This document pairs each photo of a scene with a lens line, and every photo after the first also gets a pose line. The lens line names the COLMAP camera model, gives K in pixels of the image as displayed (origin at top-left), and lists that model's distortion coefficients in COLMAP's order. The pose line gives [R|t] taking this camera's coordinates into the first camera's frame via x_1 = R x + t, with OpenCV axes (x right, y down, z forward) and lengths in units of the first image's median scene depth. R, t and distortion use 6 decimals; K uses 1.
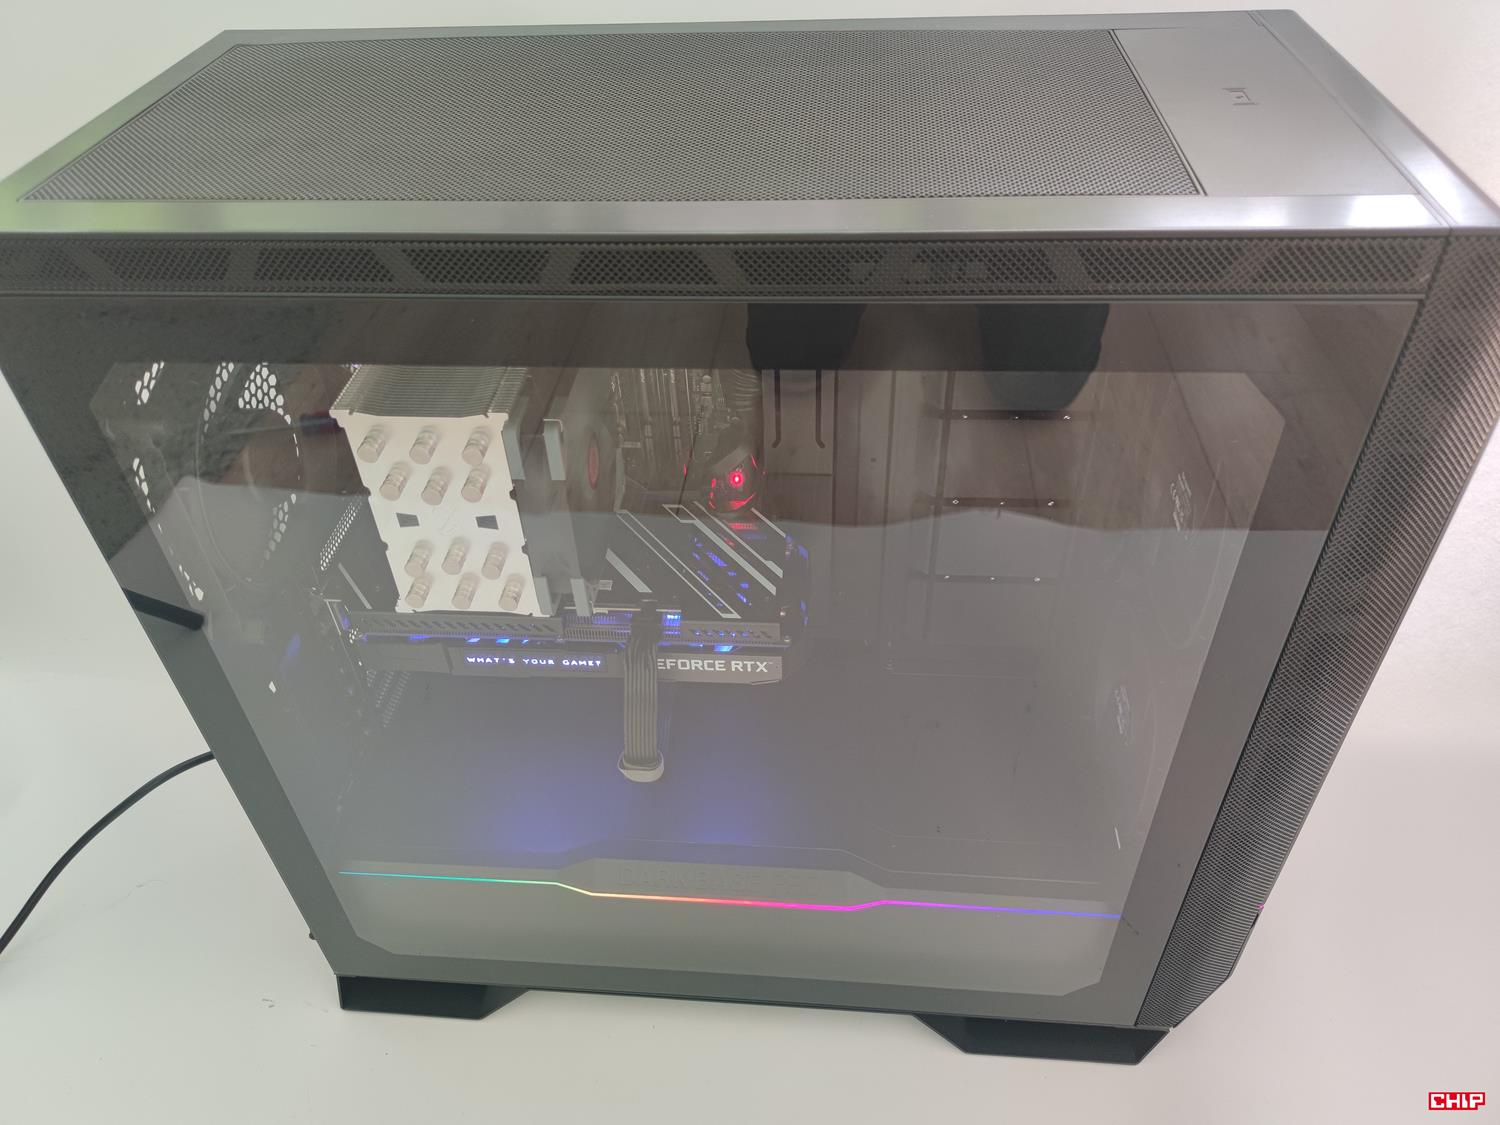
lens RADIAL K [[1089.7, 0, 756.3], [0, 1089.7, 565.3], [0, 0, 1]] dist [0.040776, -0.020155]
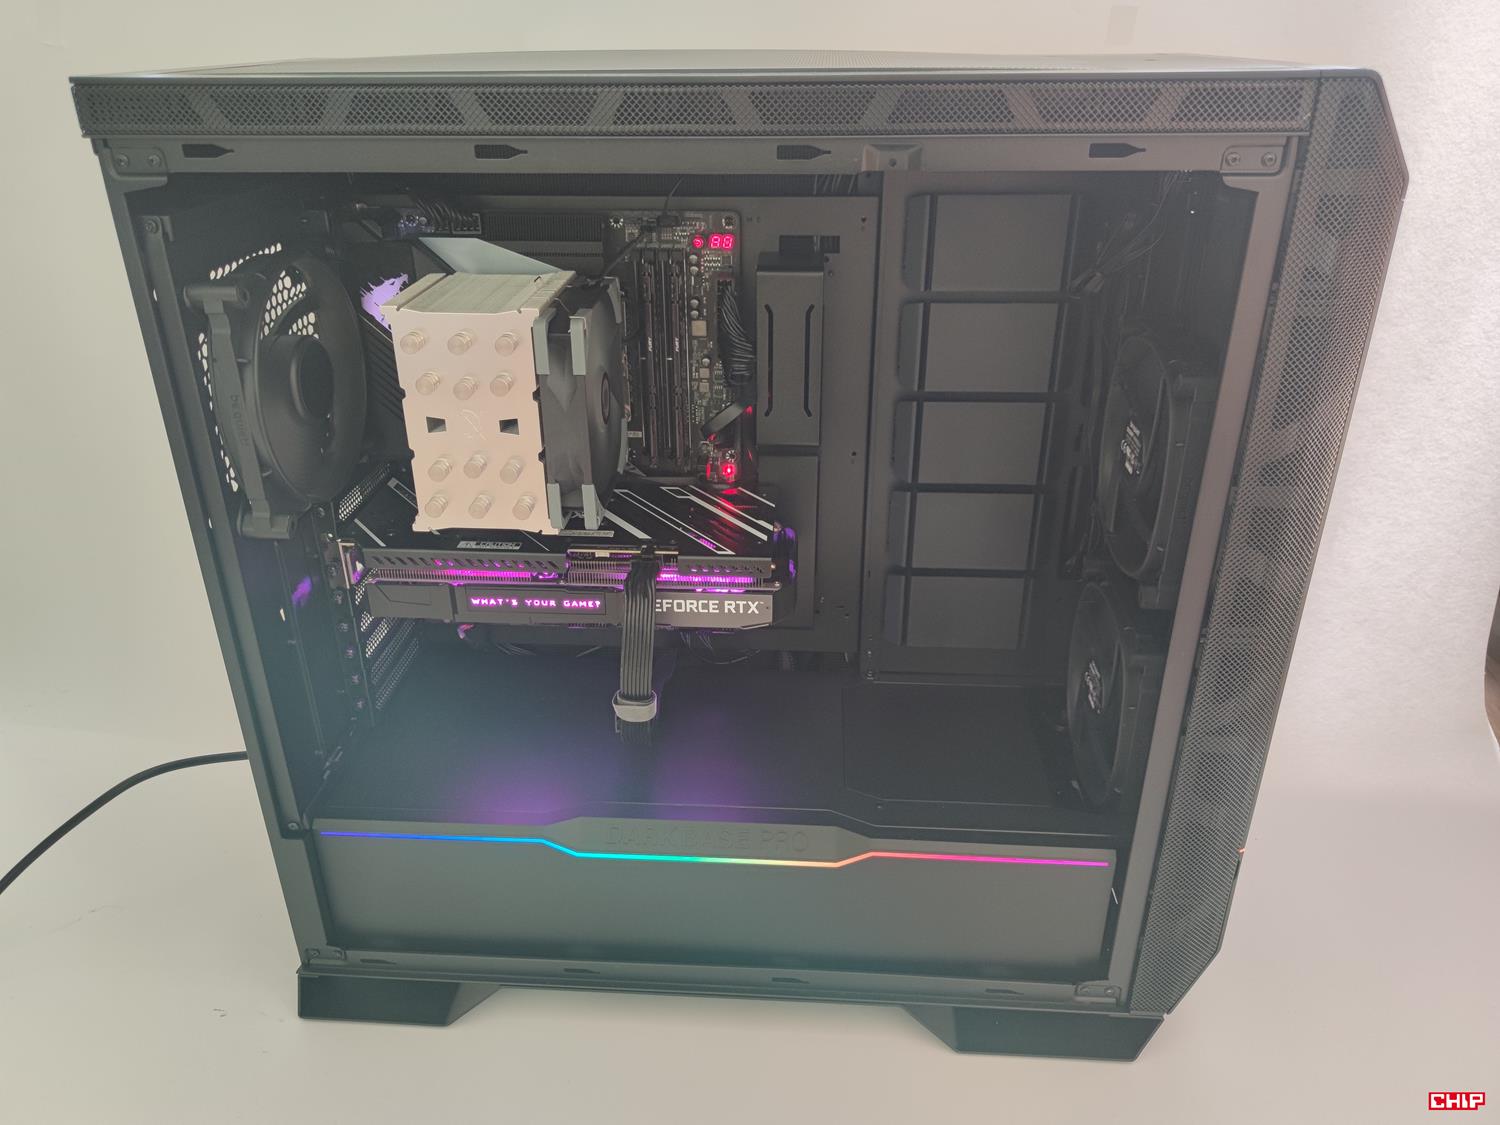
lens RADIAL K [[1089.7, 0, 759.8], [0, 1089.7, 567.0], [0, 0, 1]] dist [0.040776, -0.020155]
pose [[0.999252, 0.018671, 0.033876, -0.025001], [-0.009767, 0.969201, -0.246079, 0.313500], [-0.037428, 0.245564, 0.968658, -0.033417]]
